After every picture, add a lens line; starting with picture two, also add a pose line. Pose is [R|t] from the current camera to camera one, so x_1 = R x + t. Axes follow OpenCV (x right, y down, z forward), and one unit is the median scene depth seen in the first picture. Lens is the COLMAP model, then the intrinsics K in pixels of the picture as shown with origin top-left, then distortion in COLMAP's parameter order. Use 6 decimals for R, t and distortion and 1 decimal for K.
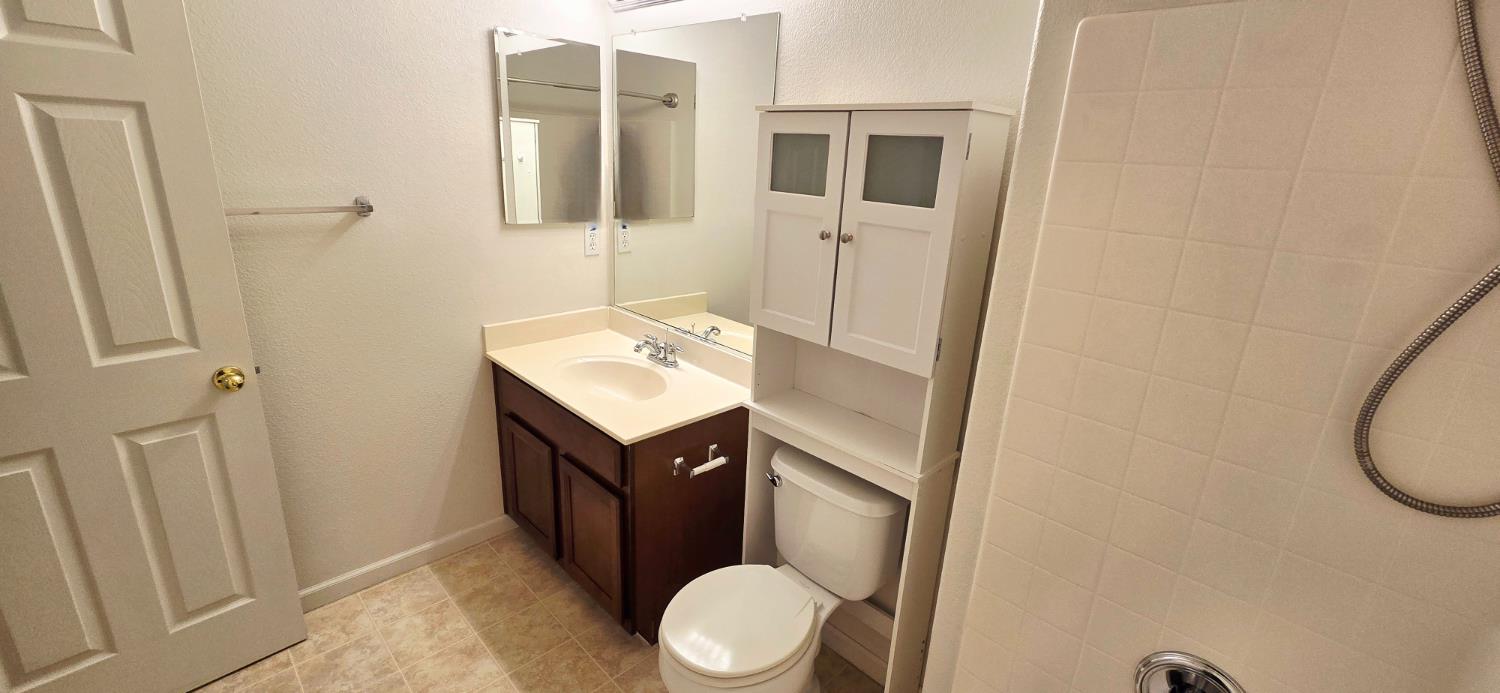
lens RADIAL K [[615.4, 0, 744.6], [0, 615.4, 351.6], [0, 0, 1]] dist [-0.001604, 0.000537]
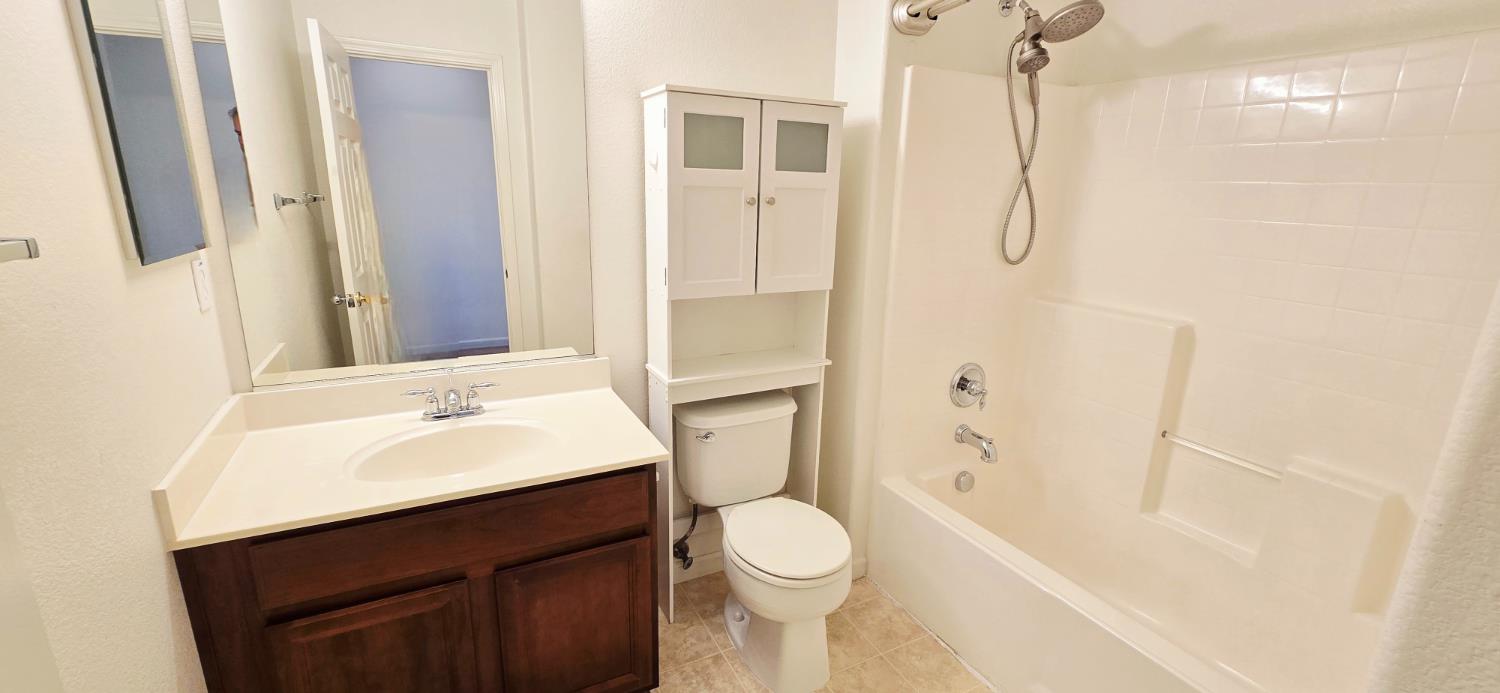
lens RADIAL K [[615.4, 0, 746.6], [0, 615.4, 347.8], [0, 0, 1]] dist [-0.001604, 0.000537]
pose [[0.290439, -0.279629, 0.915125, -1.084650], [0.287814, 0.937593, 0.195149, -0.162451], [-0.912583, 0.206707, 0.352794, 0.659083]]
